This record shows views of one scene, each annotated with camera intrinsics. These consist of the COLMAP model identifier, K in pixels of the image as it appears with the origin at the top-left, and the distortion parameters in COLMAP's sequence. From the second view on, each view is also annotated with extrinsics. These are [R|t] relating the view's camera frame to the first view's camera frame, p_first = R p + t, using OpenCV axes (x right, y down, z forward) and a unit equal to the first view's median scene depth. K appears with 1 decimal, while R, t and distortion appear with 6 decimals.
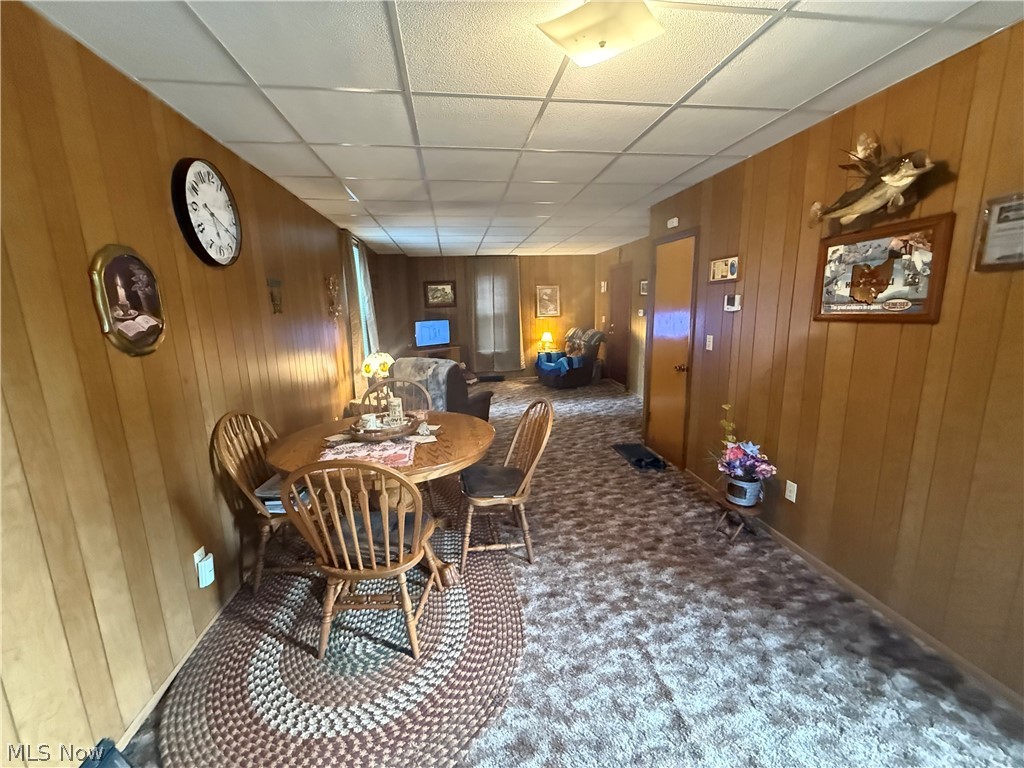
lens RADIAL K [[410.8, 0, 513.0], [0, 410.8, 382.7], [0, 0, 1]] dist [-0.003237, -0.000246]
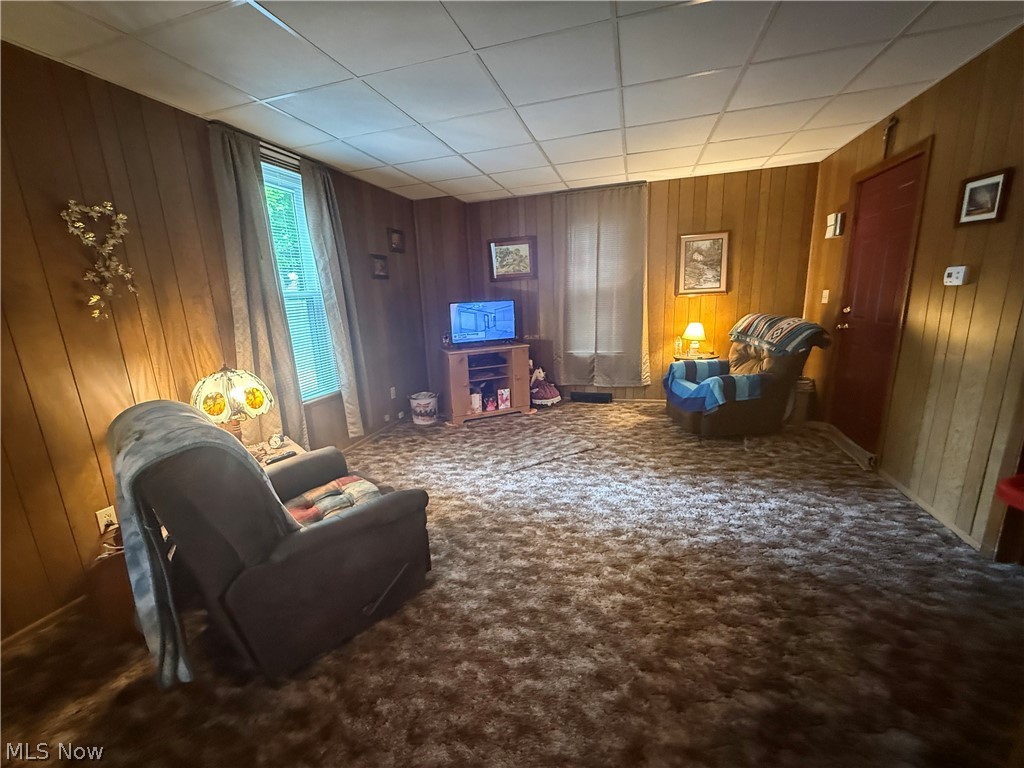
lens RADIAL K [[410.8, 0, 506.4], [0, 410.8, 385.3], [0, 0, 1]] dist [-0.003237, -0.000246]
pose [[0.903651, 0.079234, -0.420877, 0.099932], [-0.058264, 0.996344, 0.062475, -0.063991], [0.424288, -0.031933, 0.904964, 0.434242]]
